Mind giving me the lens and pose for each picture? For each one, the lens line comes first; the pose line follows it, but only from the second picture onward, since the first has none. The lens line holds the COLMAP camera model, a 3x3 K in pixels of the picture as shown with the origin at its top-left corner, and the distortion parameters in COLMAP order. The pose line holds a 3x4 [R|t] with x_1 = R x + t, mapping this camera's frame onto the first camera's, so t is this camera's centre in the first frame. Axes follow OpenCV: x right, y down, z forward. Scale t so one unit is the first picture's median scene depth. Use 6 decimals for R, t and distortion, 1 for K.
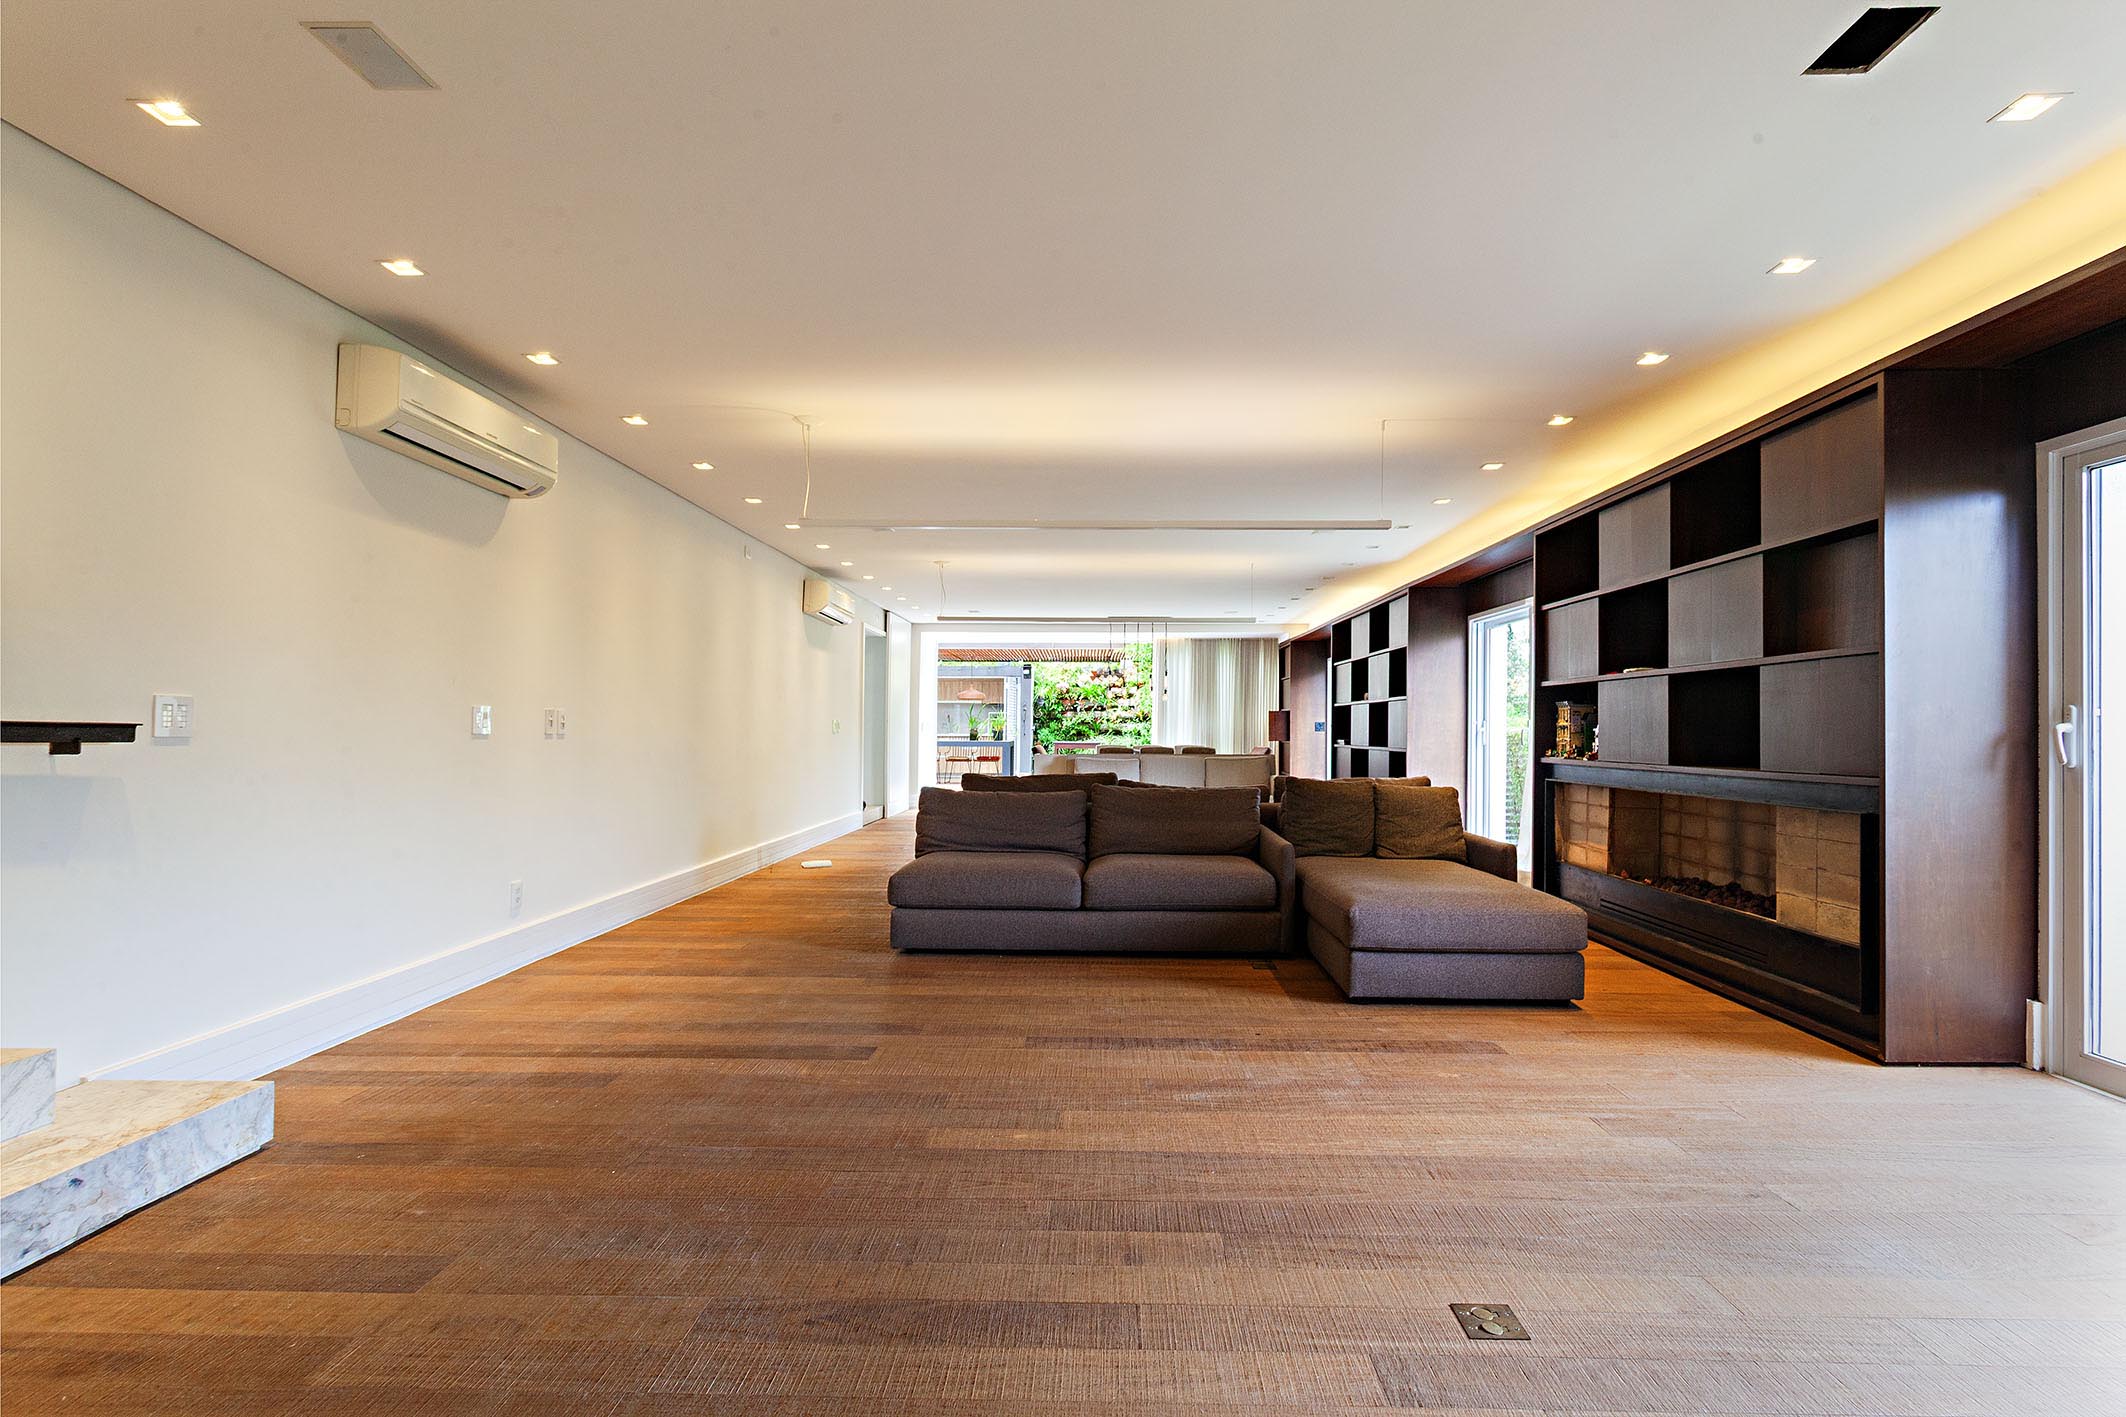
lens RADIAL K [[915.0, 0, 1040.7], [0, 915.0, 714.2], [0, 0, 1]] dist [-0.000103, -0.000268]
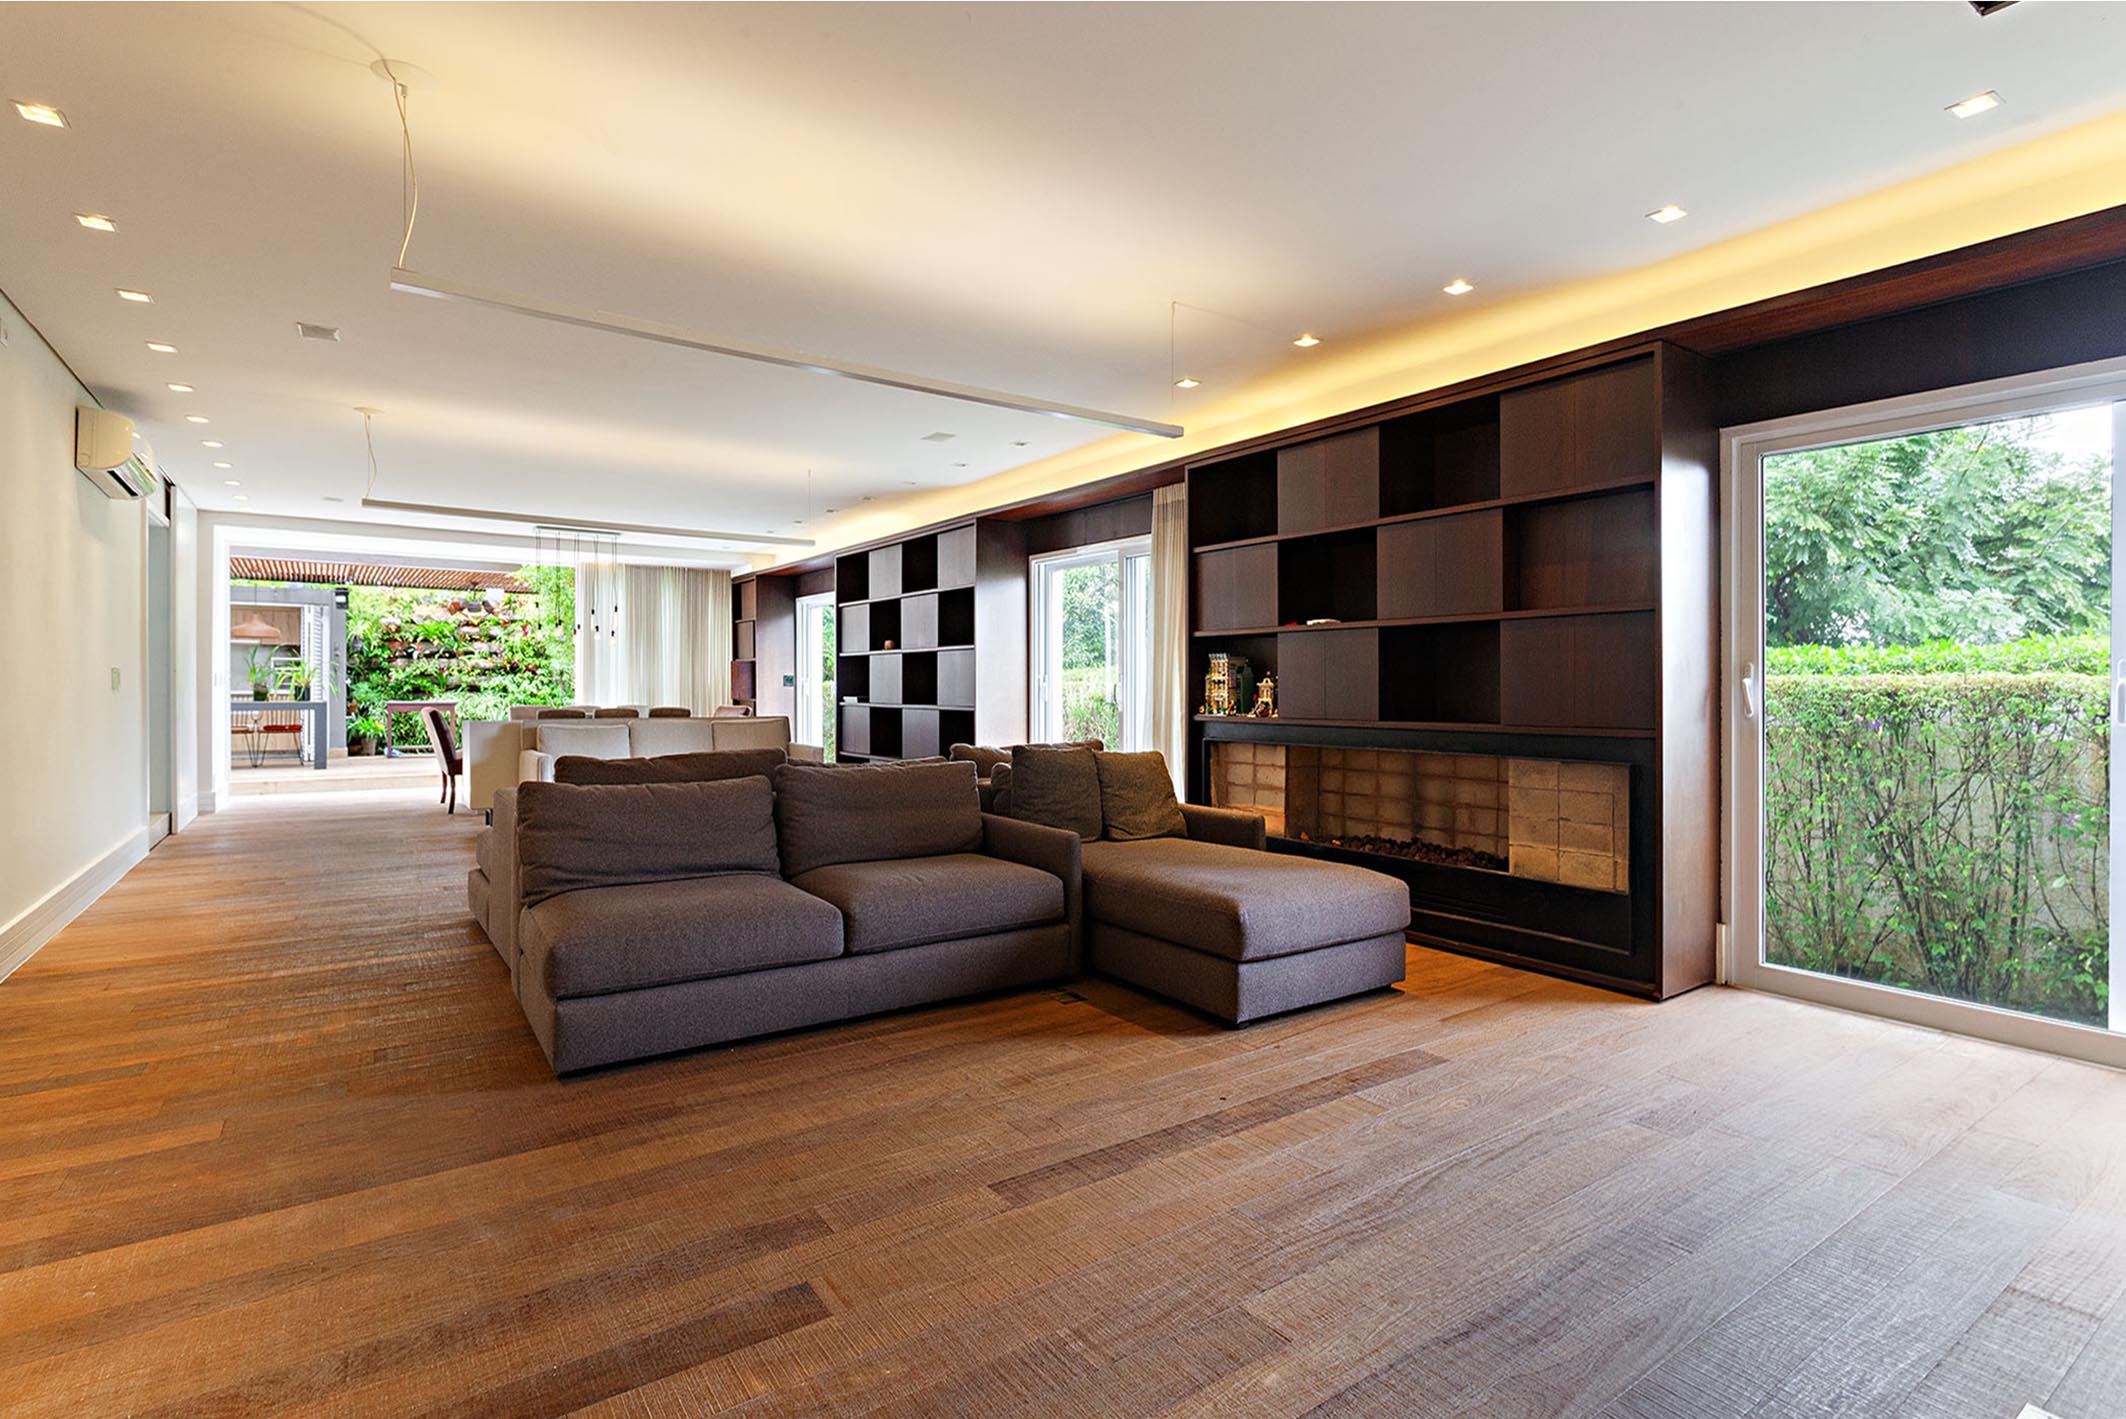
lens RADIAL K [[1081.6, 0, 948.6], [0, 1081.6, 687.7], [0, 0, 1]] dist [-0.000426, -0.000409]
pose [[0.827290, -0.001041, 0.561774, -0.318947], [-0.009784, 0.999820, 0.016261, 0.006523], [-0.561690, -0.018949, 0.827131, 0.306463]]
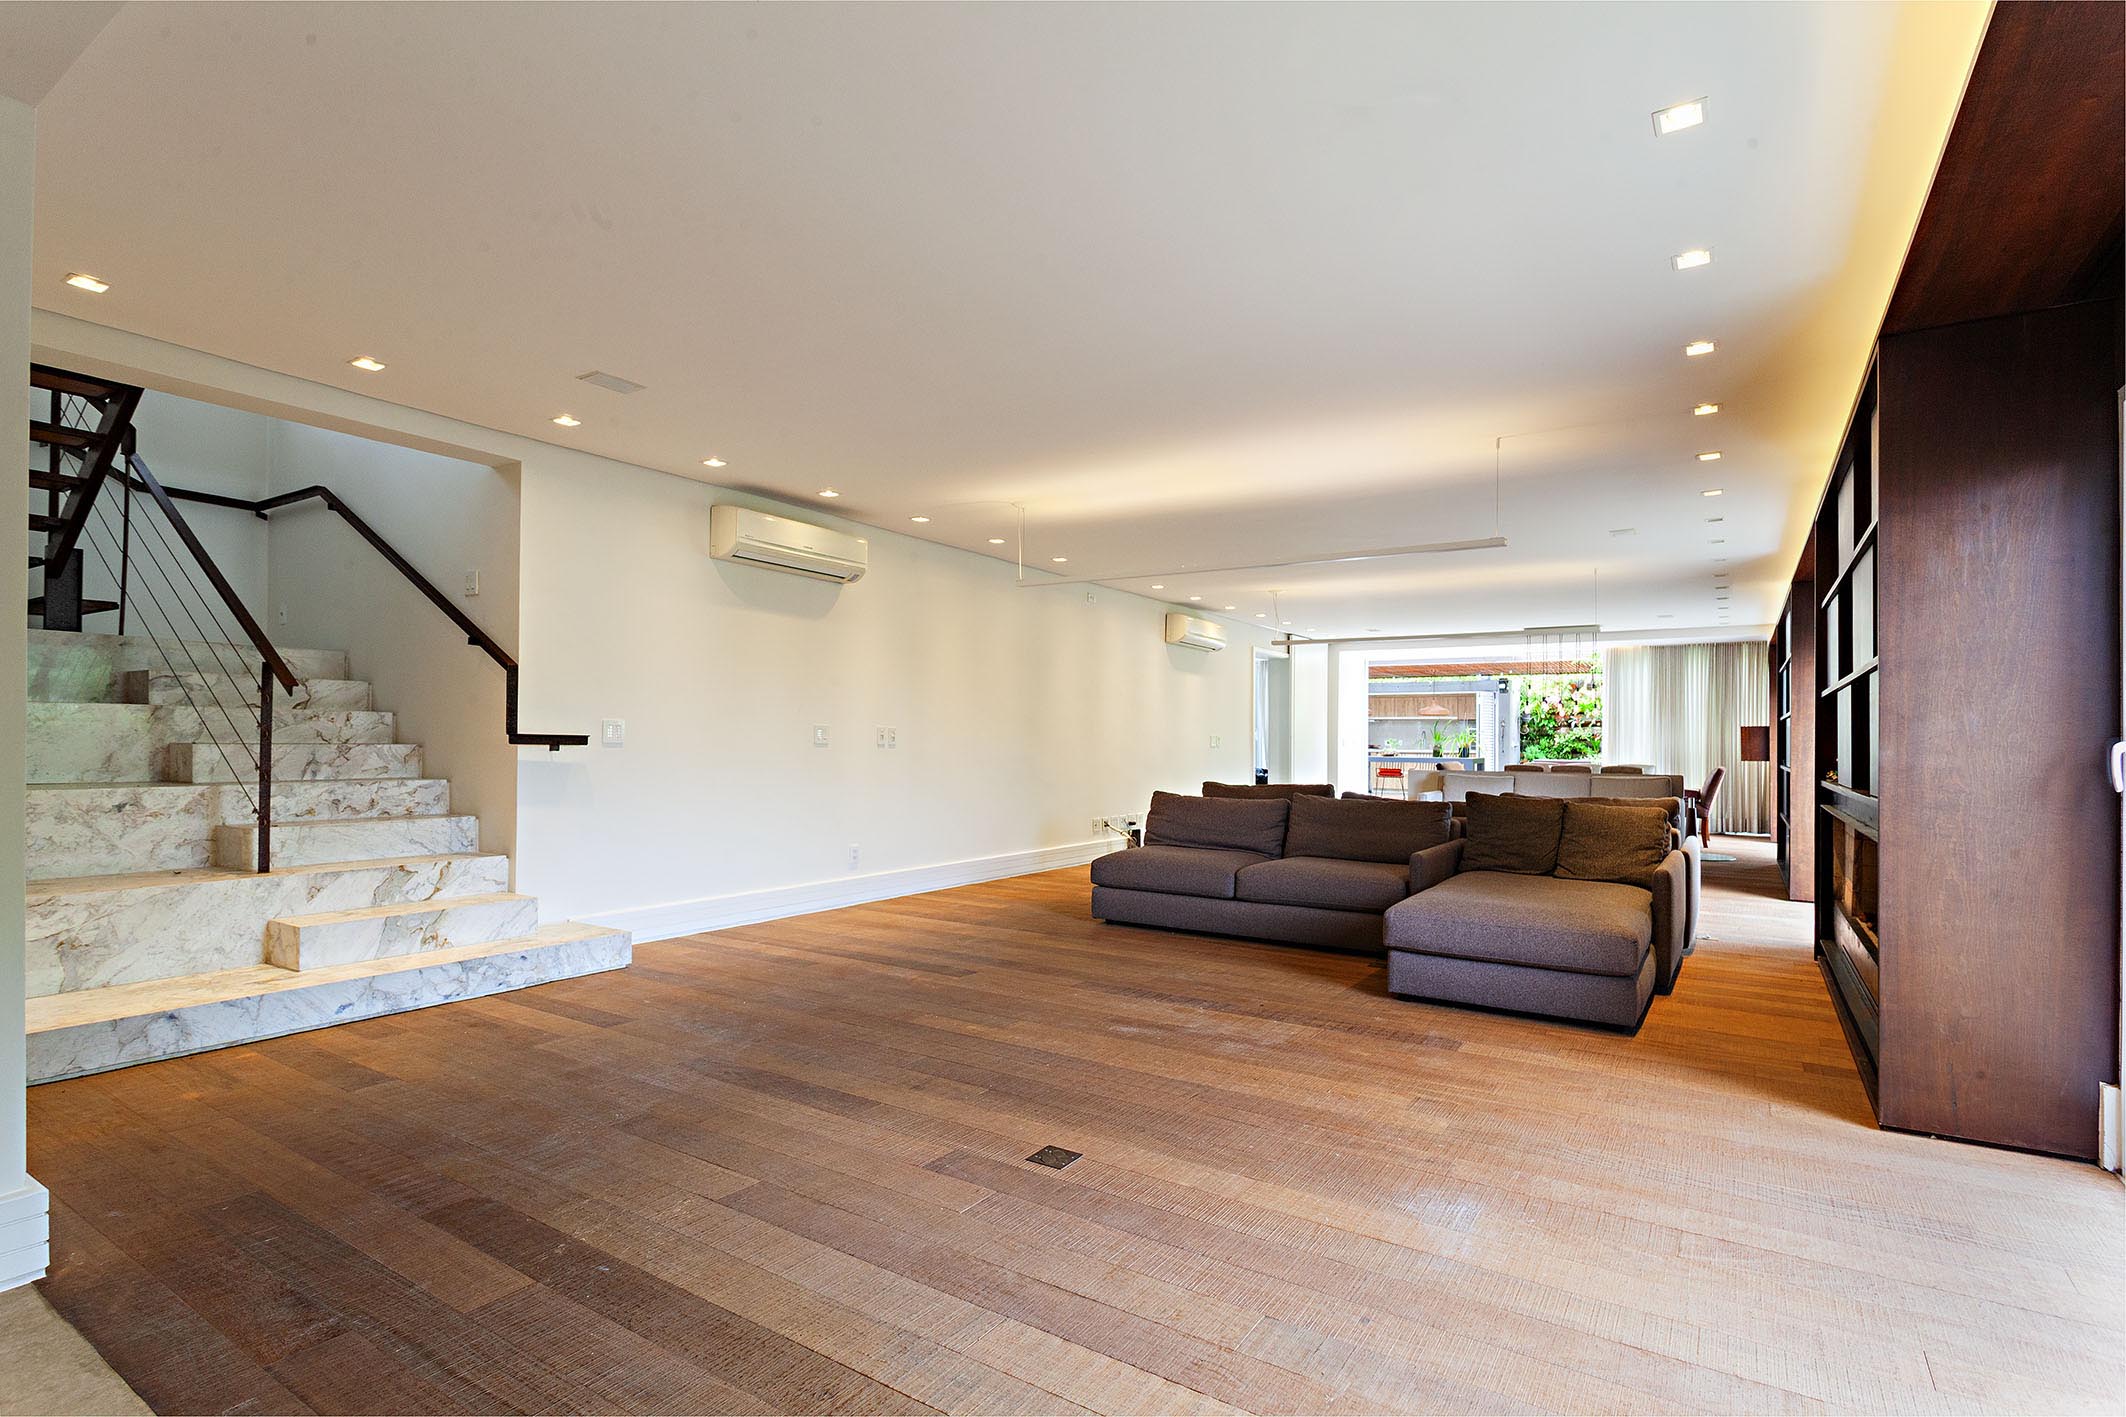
lens RADIAL K [[946.5, 0, 1191.7], [0, 946.5, 736.0], [0, 0, 1]] dist [-0.002056, -0.000033]
pose [[0.885568, 0.001985, -0.464505, 0.530791], [0.000636, 0.999985, 0.005487, 0.000996], [0.464509, -0.005154, 0.885553, -0.076828]]
